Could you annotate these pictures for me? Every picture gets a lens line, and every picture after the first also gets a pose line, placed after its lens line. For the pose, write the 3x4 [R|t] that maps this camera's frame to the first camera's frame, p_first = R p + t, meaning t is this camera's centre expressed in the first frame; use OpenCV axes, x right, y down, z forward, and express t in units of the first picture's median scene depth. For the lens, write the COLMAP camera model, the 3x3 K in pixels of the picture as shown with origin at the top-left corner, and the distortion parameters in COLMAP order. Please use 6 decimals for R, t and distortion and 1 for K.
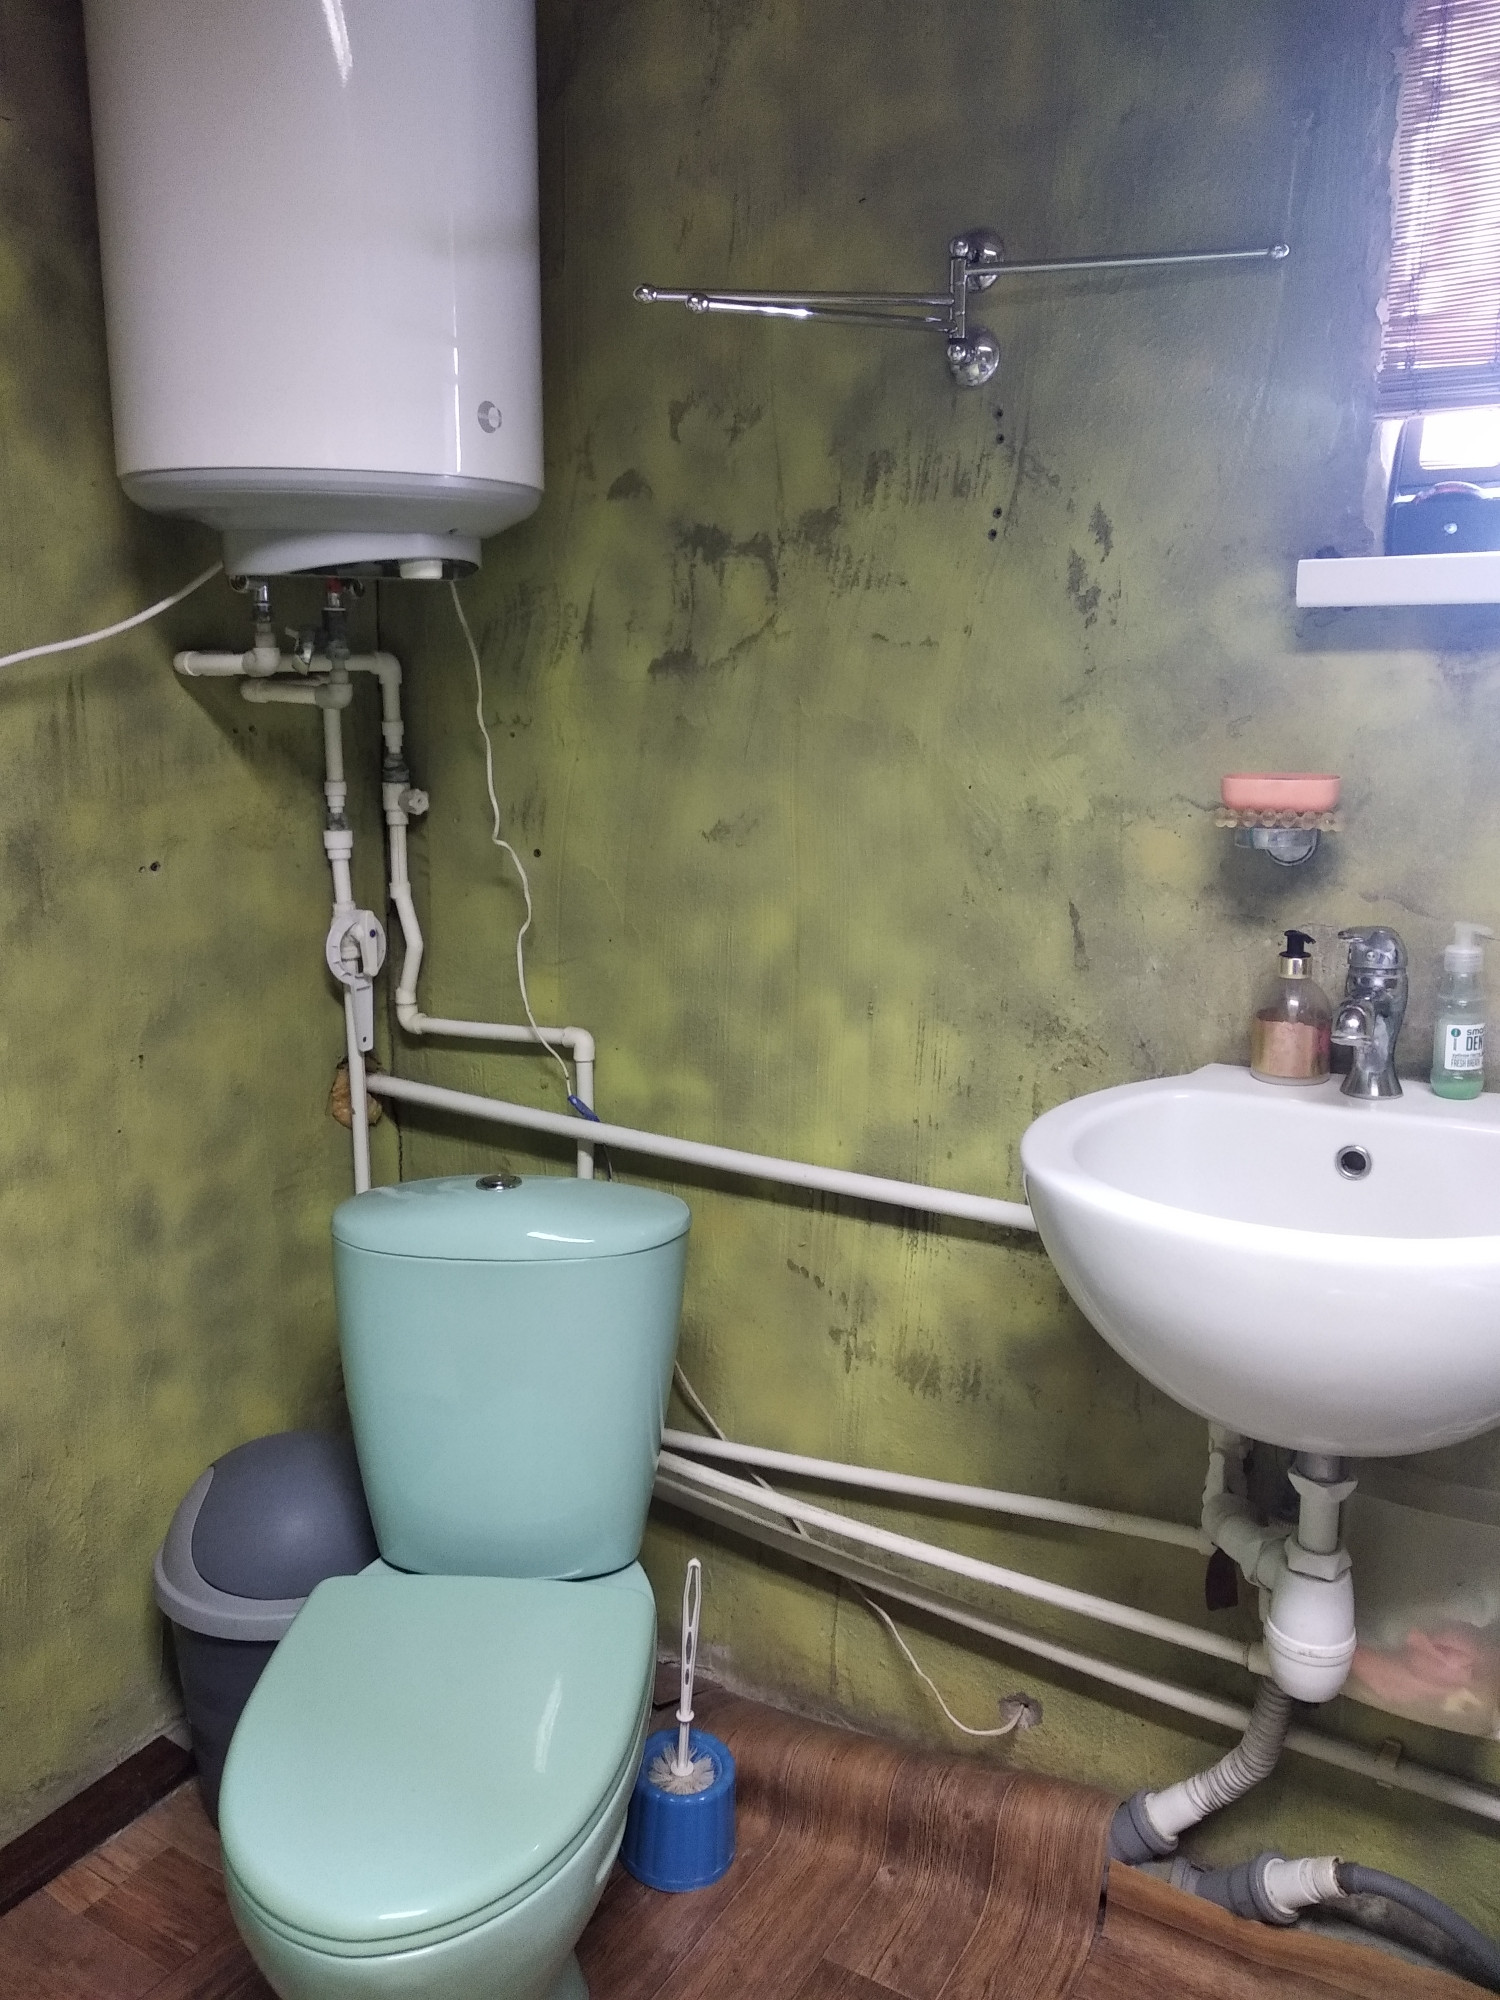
lens RADIAL K [[1588.0, 0, 742.9], [0, 1588.0, 982.8], [0, 0, 1]] dist [0.061407, -0.107280]
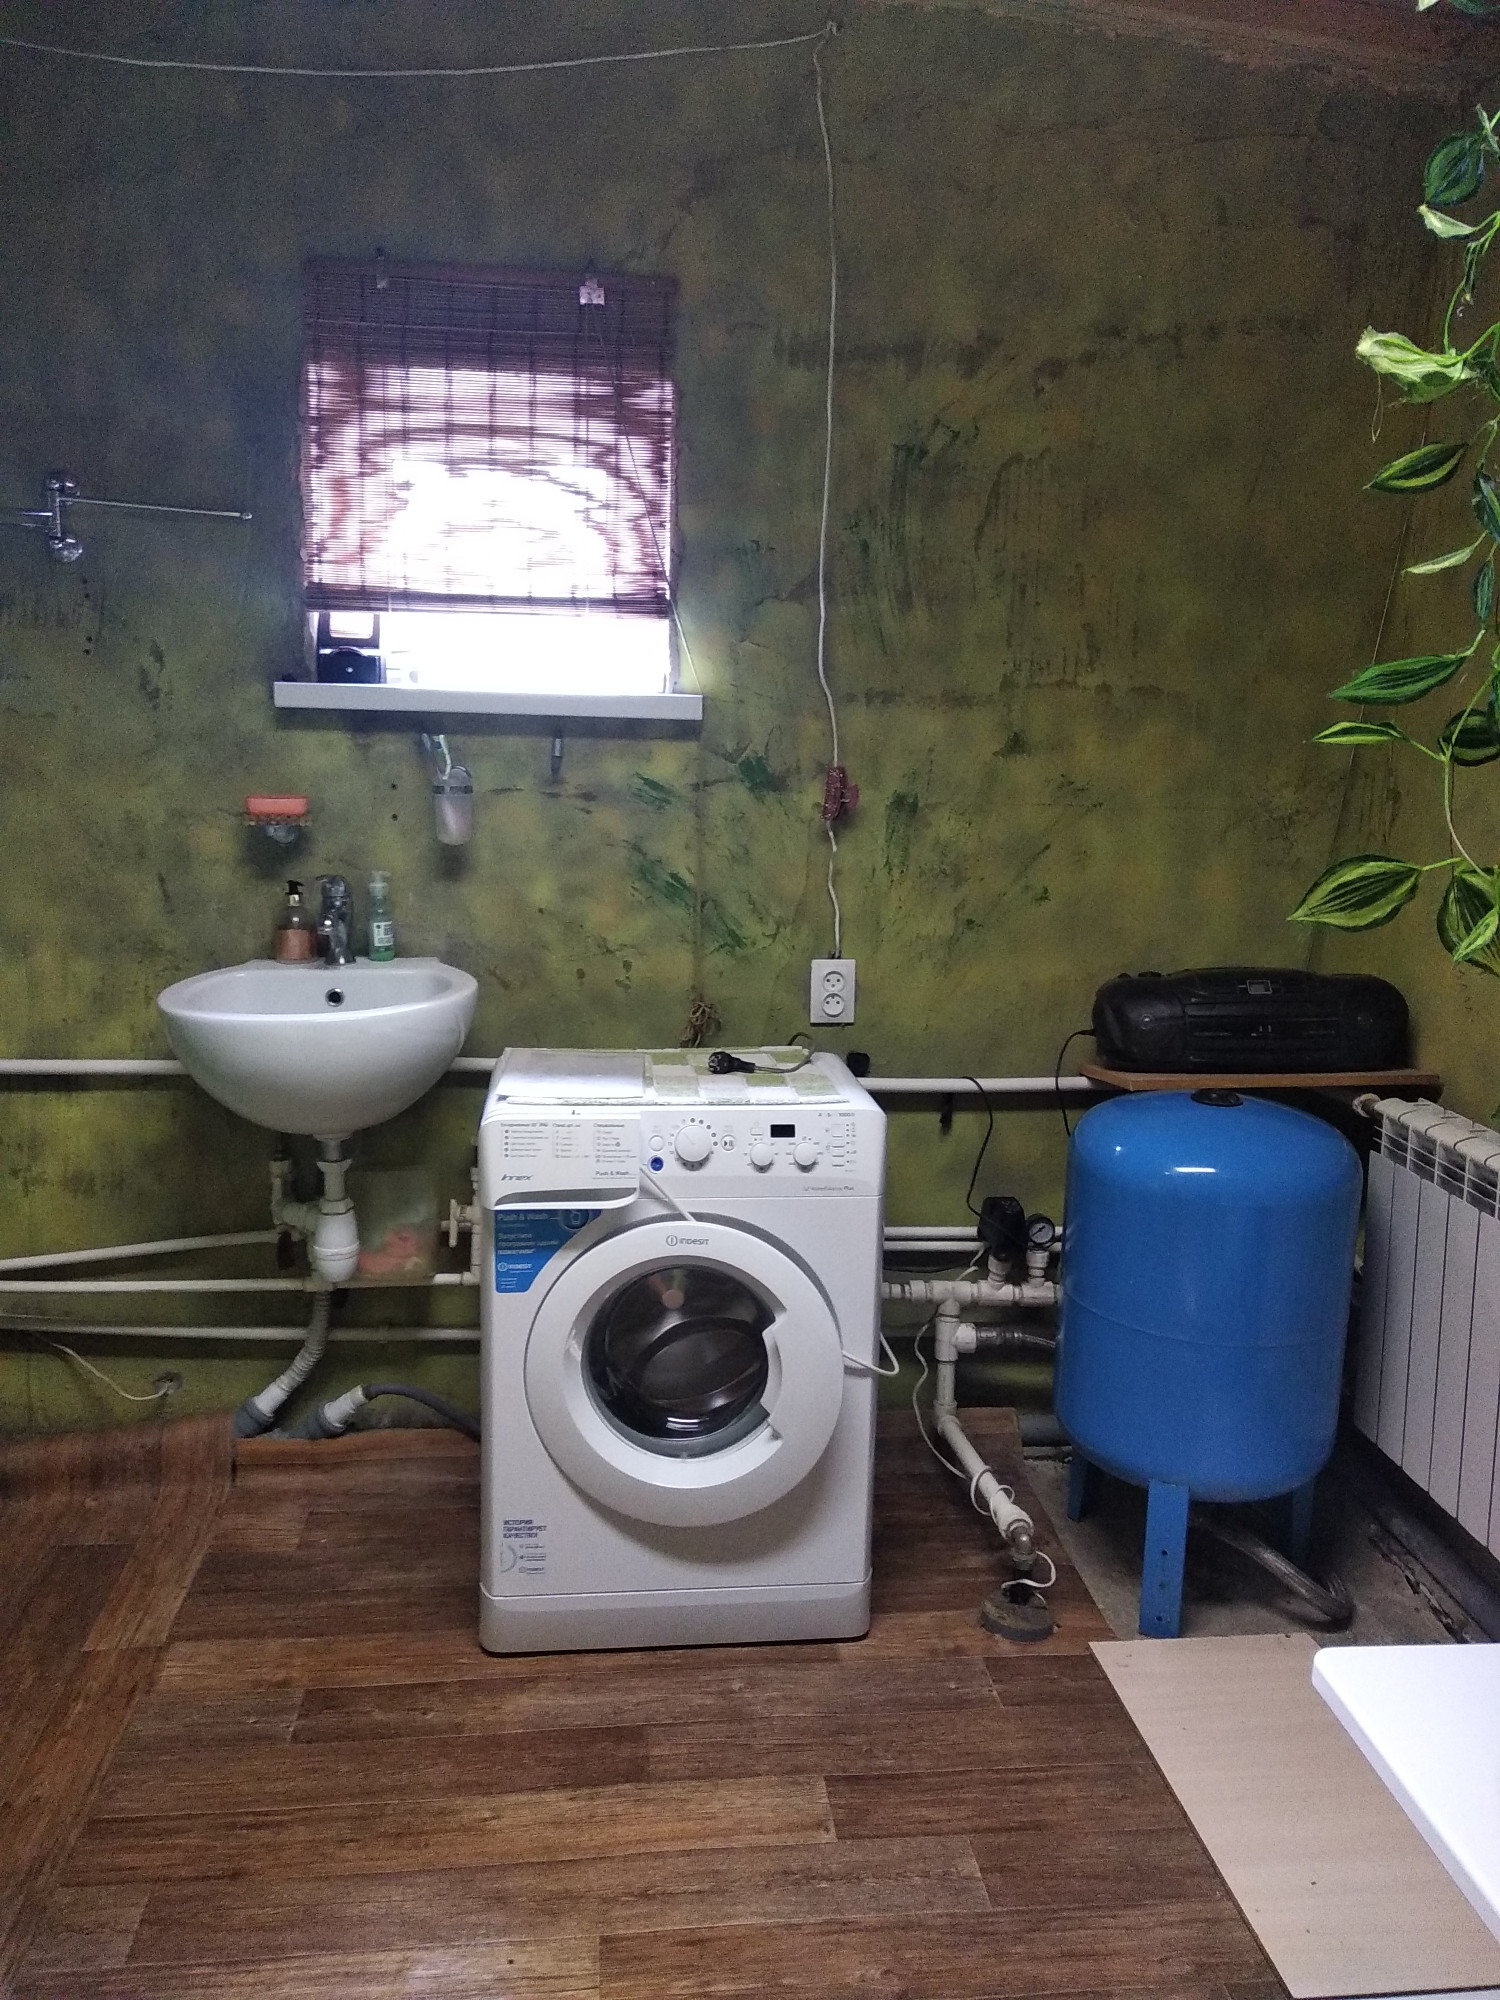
lens RADIAL K [[1588.0, 0, 742.9], [0, 1588.0, 982.8], [0, 0, 1]] dist [0.061407, -0.107280]
pose [[0.810922, -0.088845, 0.578371, -0.294564], [0.090723, 0.995544, 0.025727, 0.081236], [-0.578079, 0.031609, 0.815368, -0.762944]]
